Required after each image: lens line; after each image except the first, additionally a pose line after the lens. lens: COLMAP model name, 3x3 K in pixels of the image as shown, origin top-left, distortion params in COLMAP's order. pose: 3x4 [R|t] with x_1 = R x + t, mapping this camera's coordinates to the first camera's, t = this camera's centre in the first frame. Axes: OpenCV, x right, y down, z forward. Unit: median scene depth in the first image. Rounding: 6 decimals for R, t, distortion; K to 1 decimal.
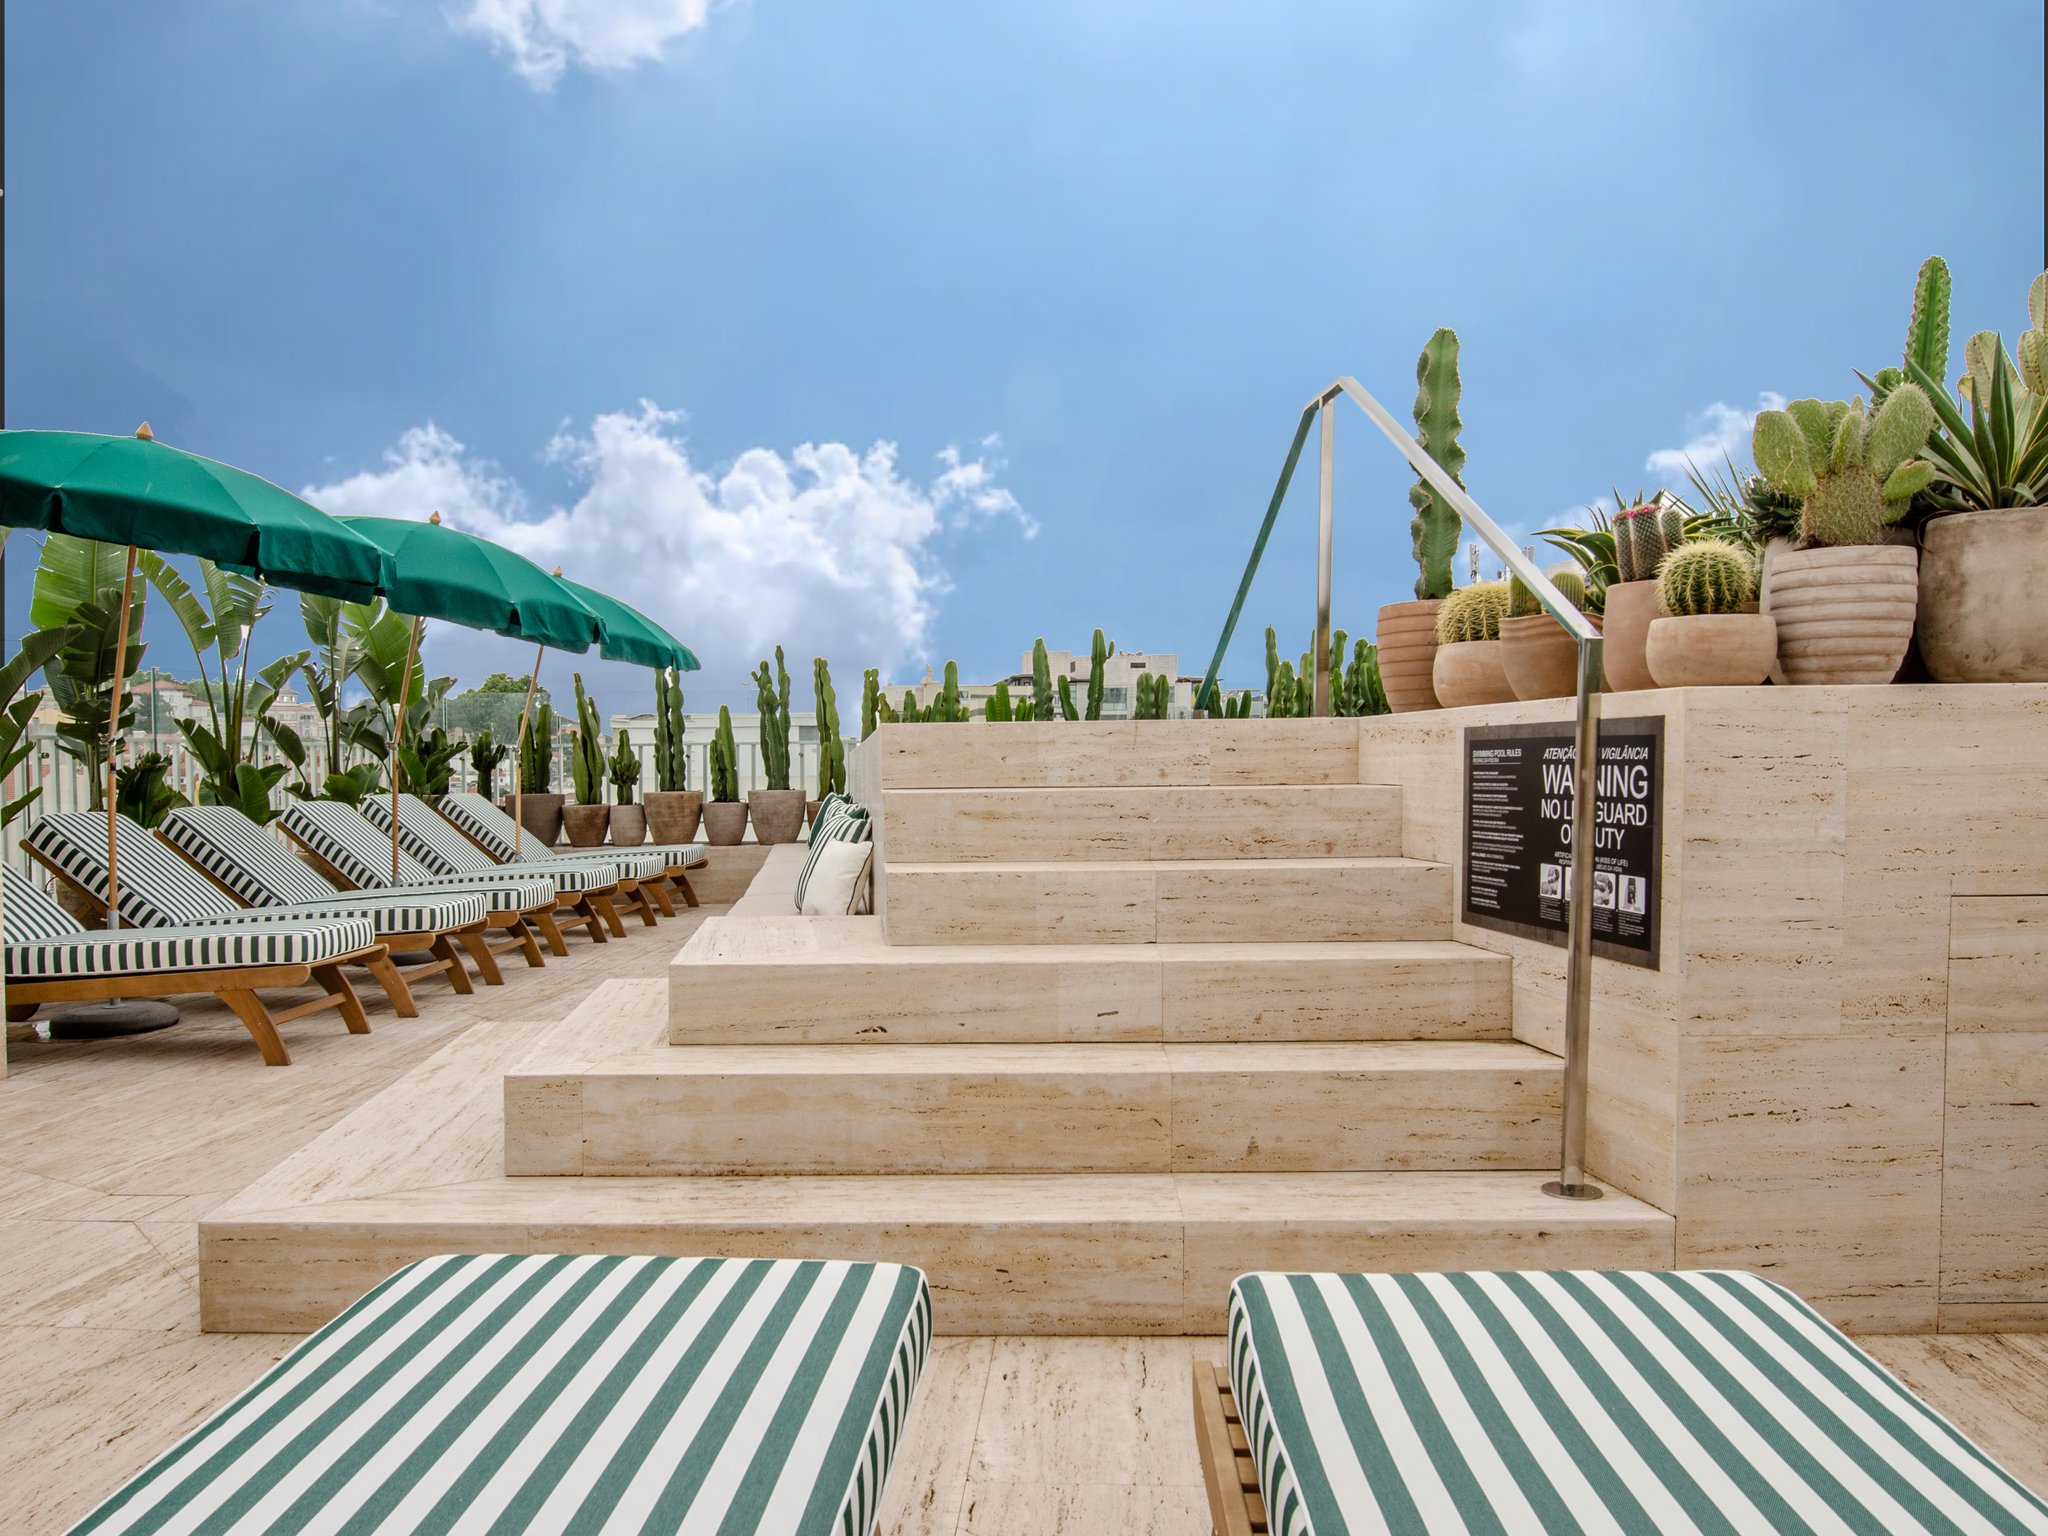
lens RADIAL K [[1449.9, 0, 1027.1], [0, 1449.9, 841.4], [0, 0, 1]] dist [-0.011889, -0.007069]
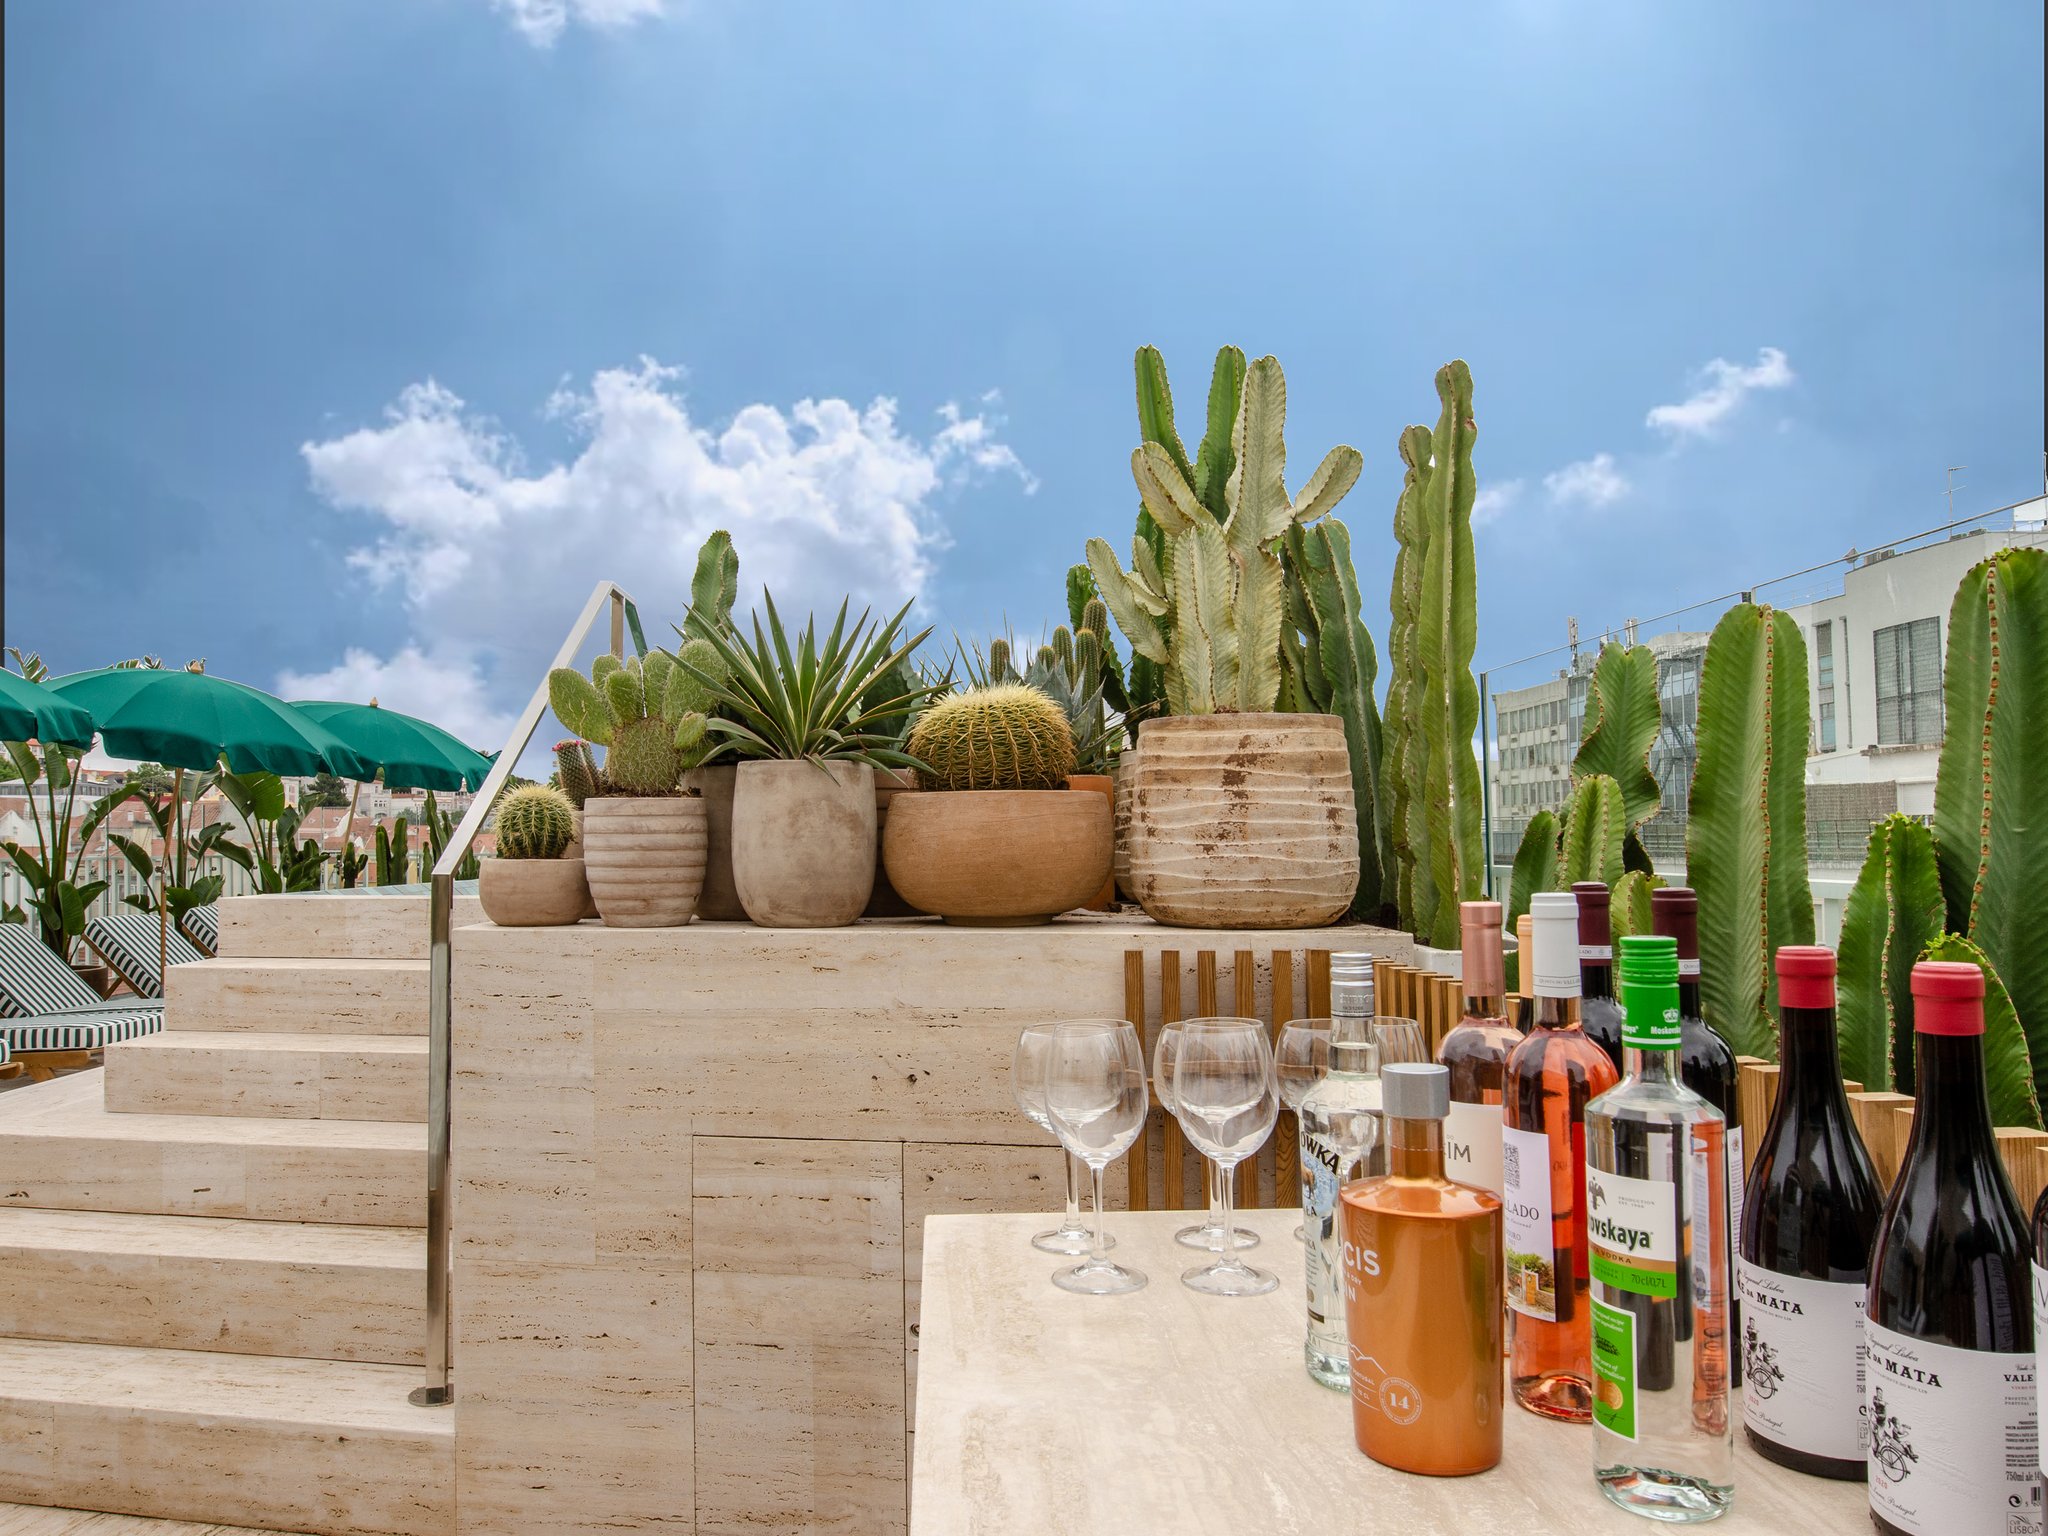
lens RADIAL K [[1436.3, 0, 910.0], [0, 1436.3, 814.9], [0, 0, 1]] dist [-0.012242, -0.008179]
pose [[0.988113, 0.001759, -0.153722, 0.760431], [-0.012640, 0.997478, -0.069836, -0.096608], [0.153211, 0.070949, 0.985643, -0.002671]]
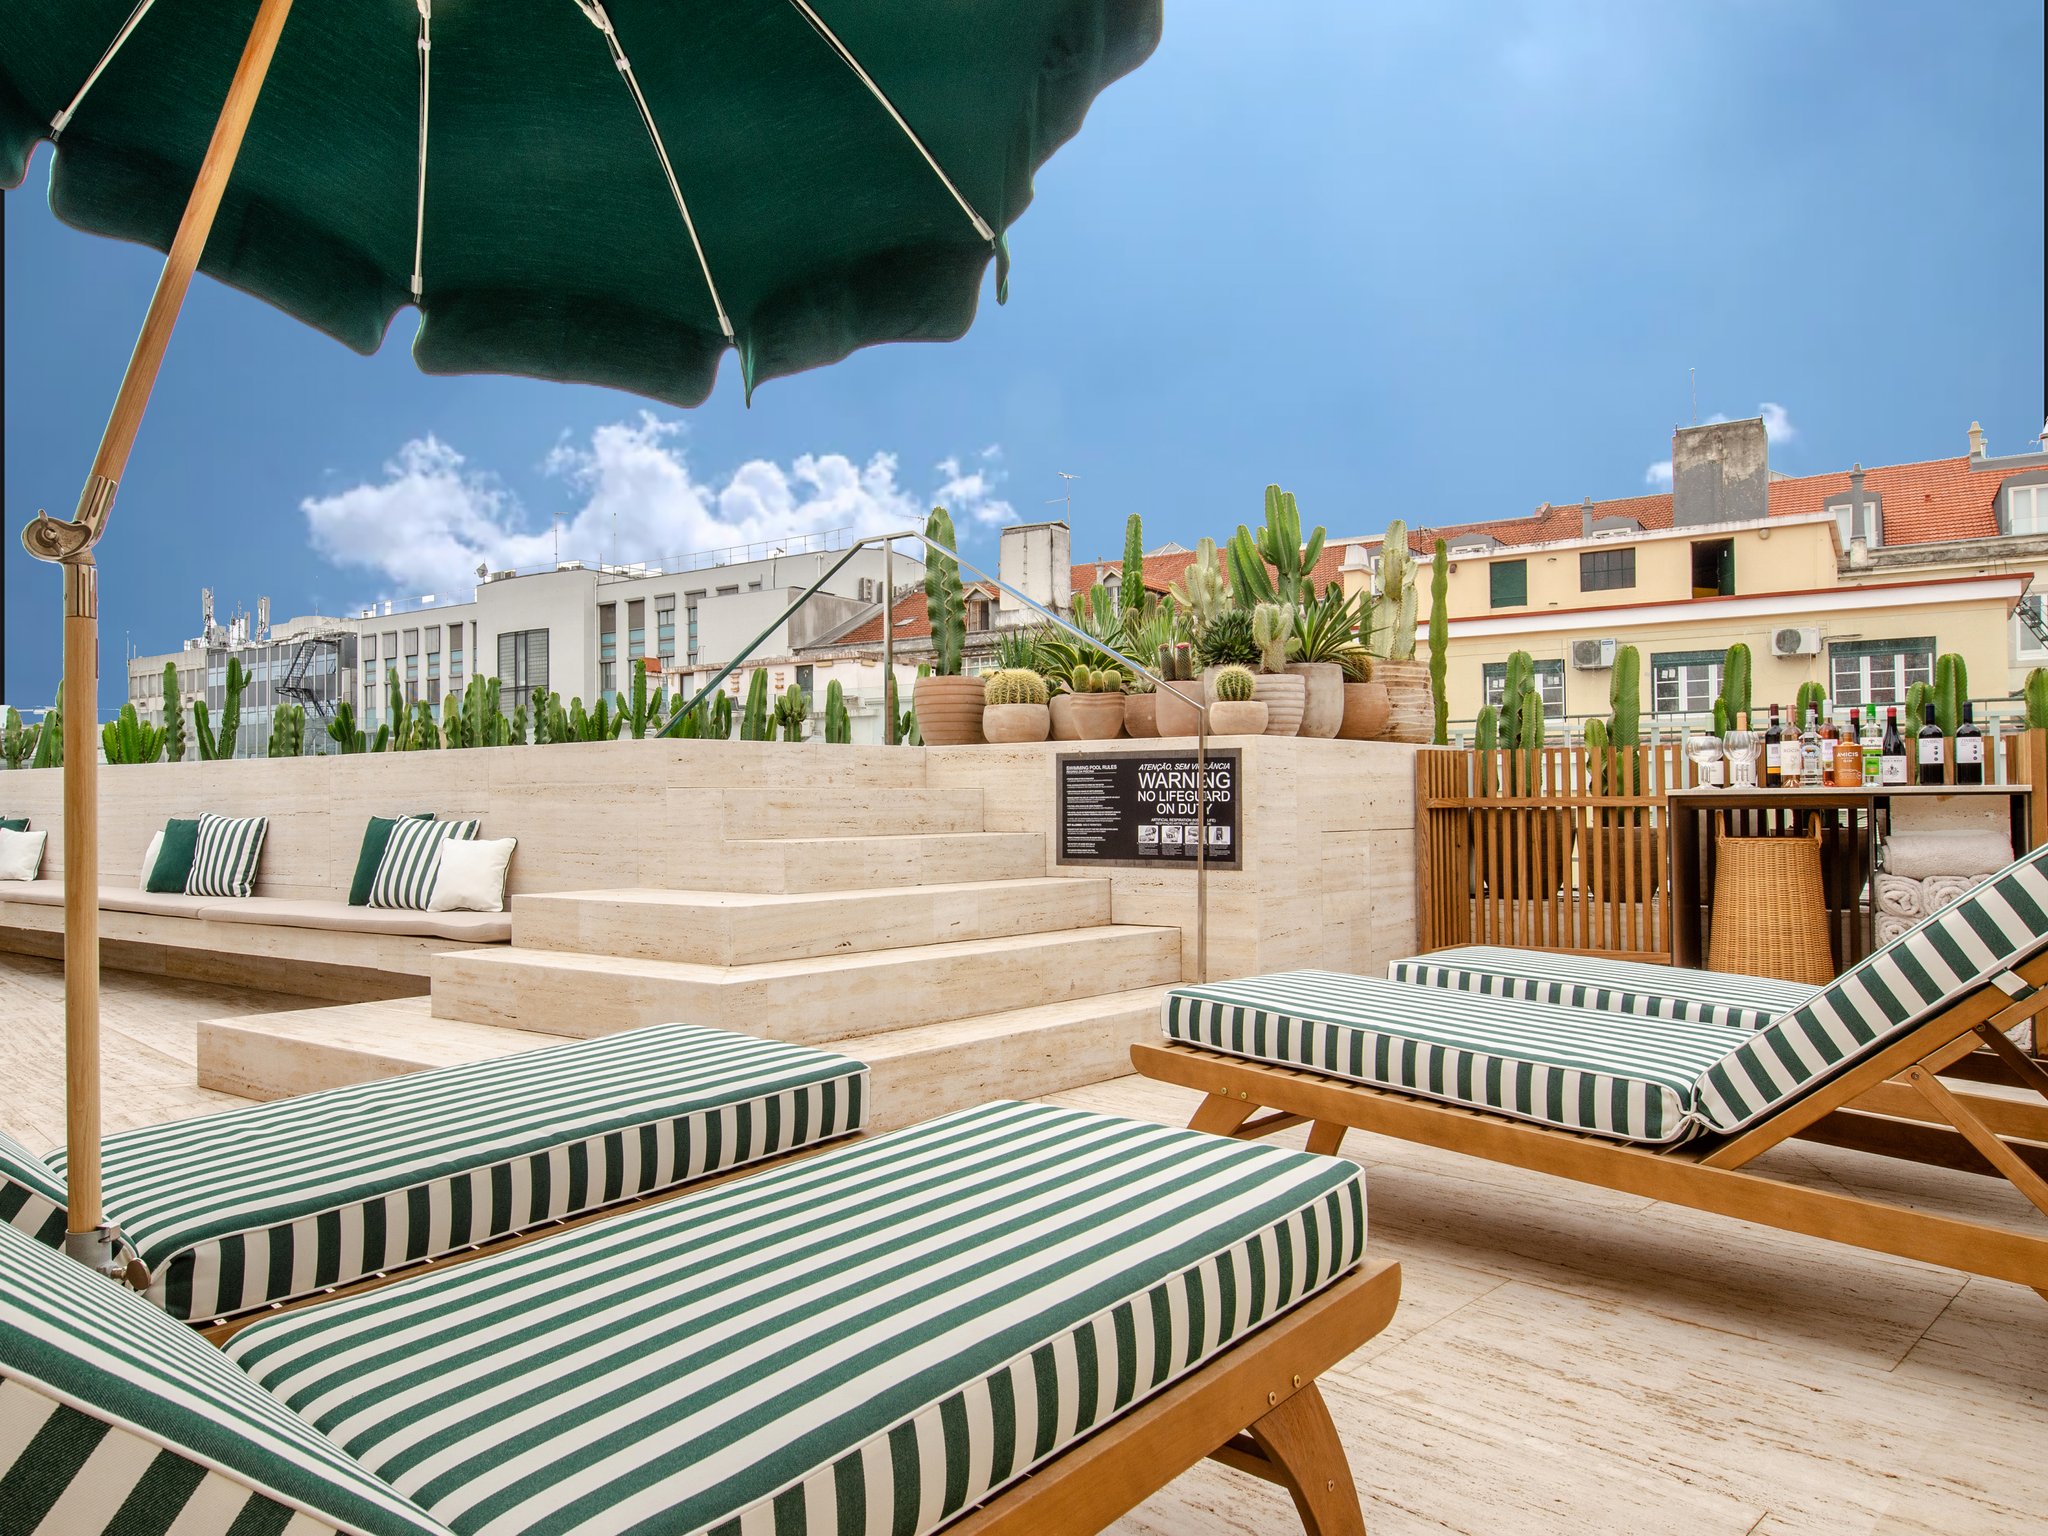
lens RADIAL K [[1382.7, 0, 926.6], [0, 1382.7, 803.7], [0, 0, 1]] dist [-0.025394, -0.006850]
pose [[0.688669, 0.005919, 0.725052, -1.089901], [0.036524, 0.998414, -0.042841, 0.051556], [-0.724156, 0.055985, 0.687360, -0.034960]]
